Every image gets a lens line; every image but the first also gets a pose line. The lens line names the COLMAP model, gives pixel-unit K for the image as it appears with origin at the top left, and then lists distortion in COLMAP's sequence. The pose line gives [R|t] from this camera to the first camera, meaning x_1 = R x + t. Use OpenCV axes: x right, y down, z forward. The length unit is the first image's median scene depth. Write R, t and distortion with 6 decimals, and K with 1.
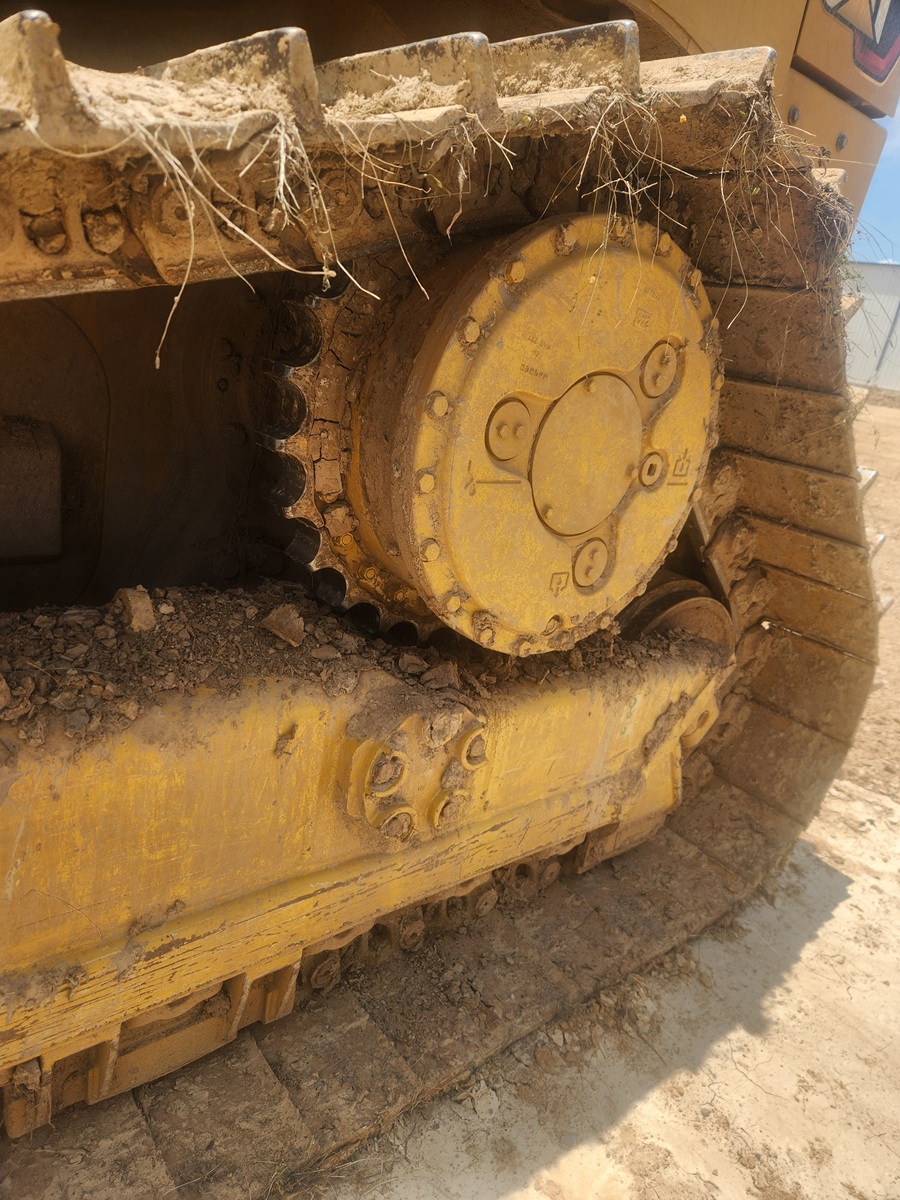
lens RADIAL K [[807.5, 0, 452.5], [0, 807.5, 599.3], [0, 0, 1]] dist [0.041966, -0.024178]
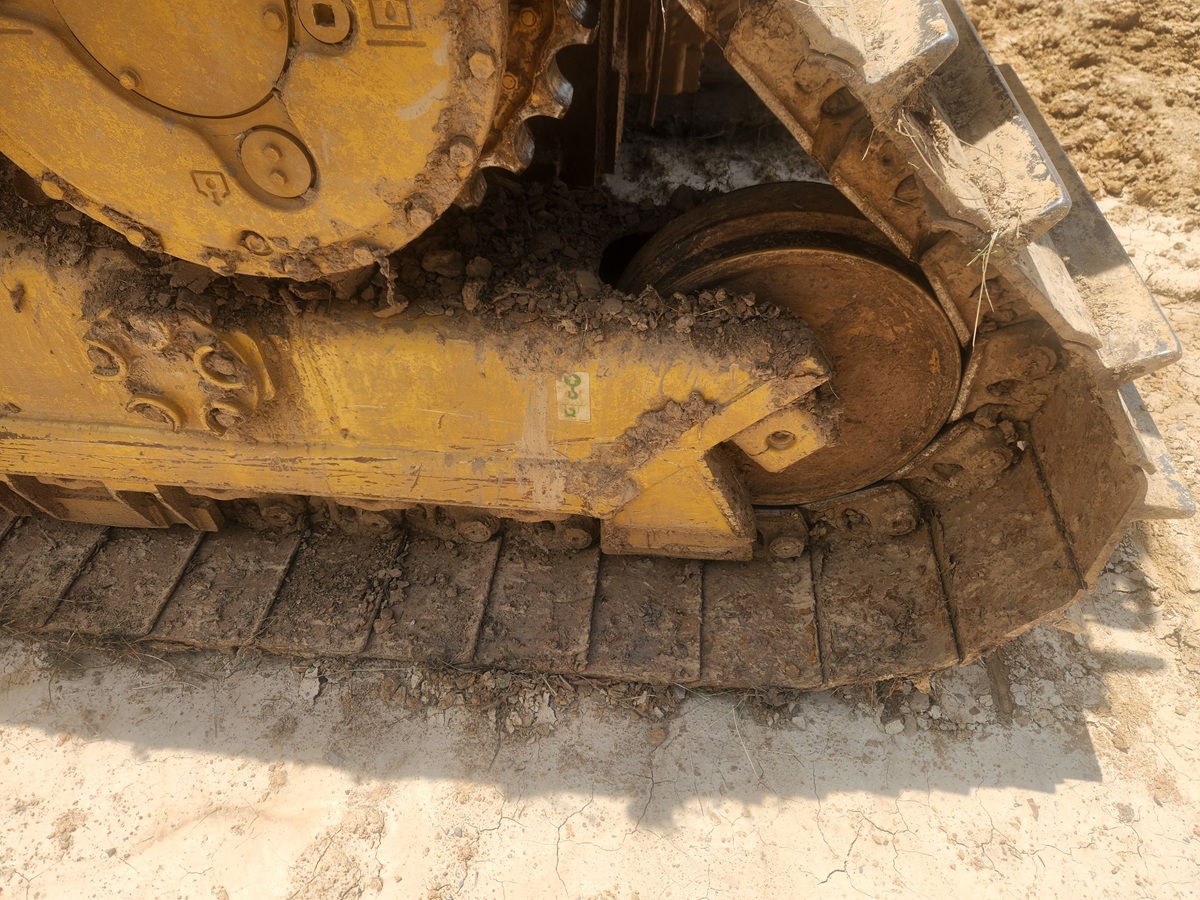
lens RADIAL K [[807.5, 0, 598.3], [0, 807.5, 449.6], [0, 0, 1]] dist [0.041966, -0.024178]
pose [[0.696378, 0.377487, -0.610379, 0.826999], [-0.108847, 0.896208, 0.430074, -0.146637], [0.709373, -0.233056, 0.665188, 0.642068]]
